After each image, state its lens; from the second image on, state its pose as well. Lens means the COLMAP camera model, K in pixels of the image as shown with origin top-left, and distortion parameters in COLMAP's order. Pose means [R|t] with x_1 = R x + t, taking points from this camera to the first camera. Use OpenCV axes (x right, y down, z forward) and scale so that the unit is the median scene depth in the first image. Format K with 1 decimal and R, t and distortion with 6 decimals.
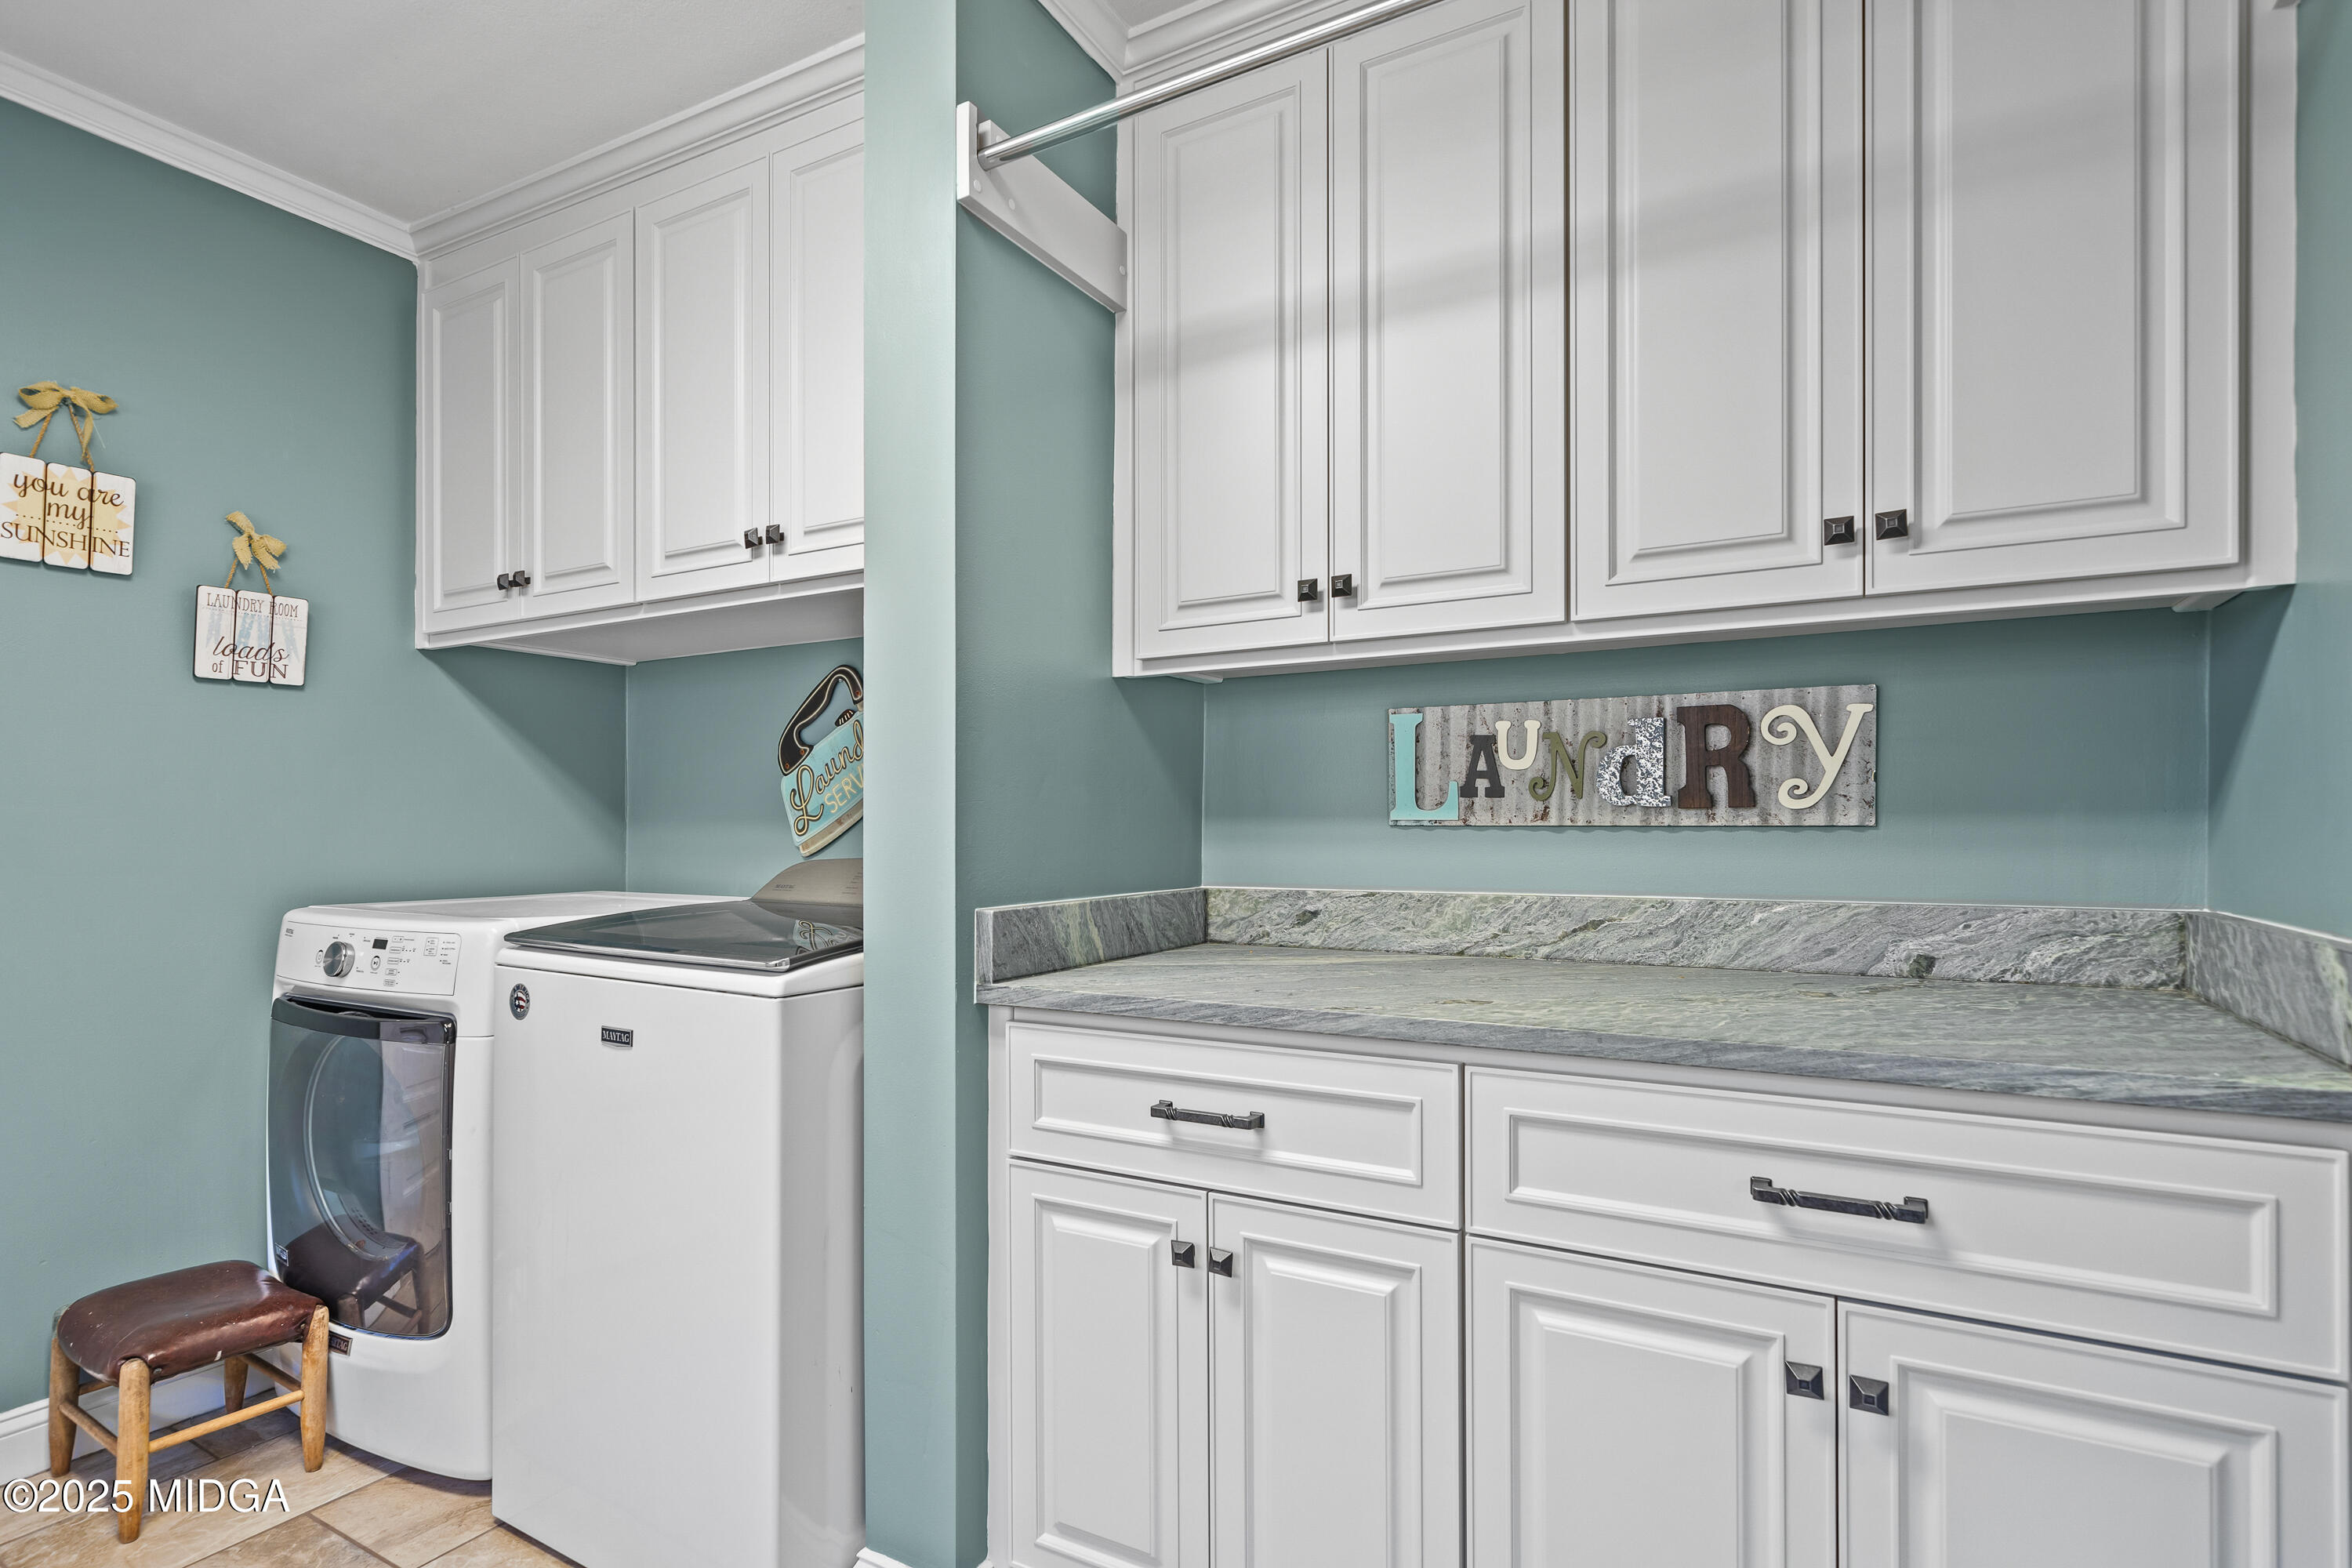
lens RADIAL K [[1213.8, 0, 1319.9], [0, 1213.8, 826.6], [0, 0, 1]] dist [0.001452, -0.000143]
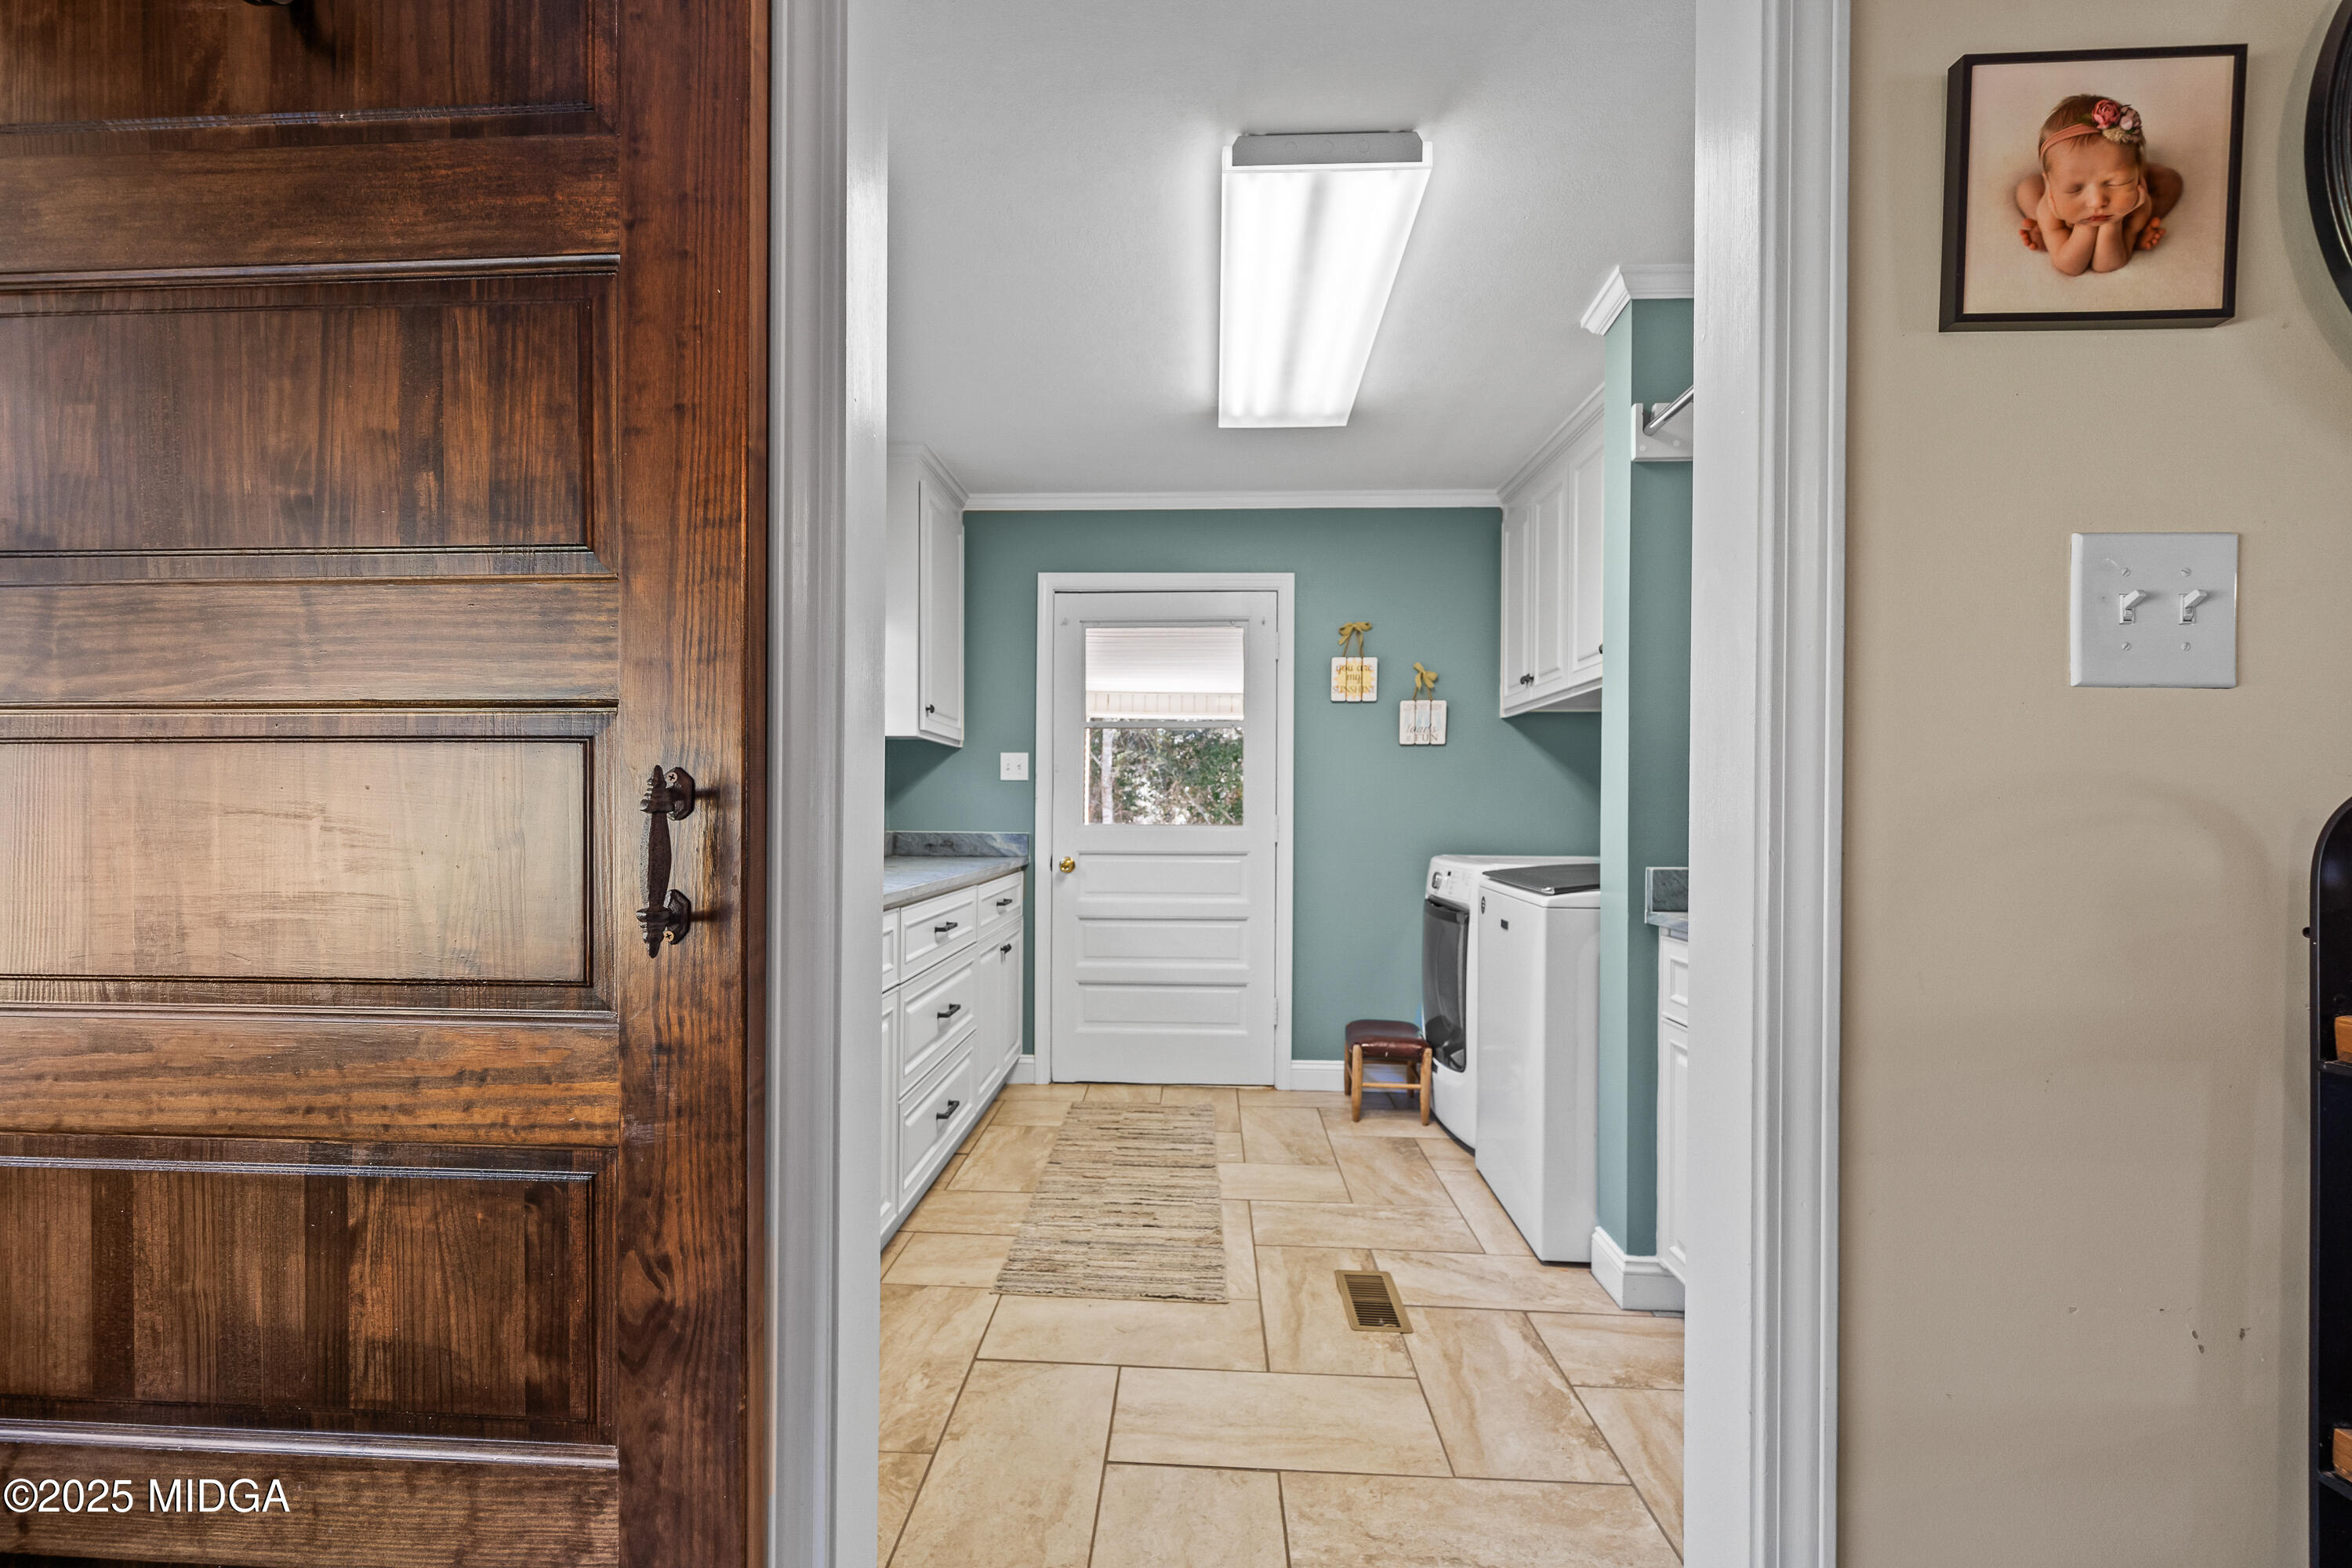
lens RADIAL K [[946.3, 0, 1175.4], [0, 946.3, 804.4], [0, 0, 1]] dist [-0.008183, 0.000481]
pose [[0.474066, -0.001569, -0.880488, 0.376597], [-0.008157, 0.999948, -0.006174, -0.004979], [0.880452, 0.010109, 0.474028, -0.139031]]
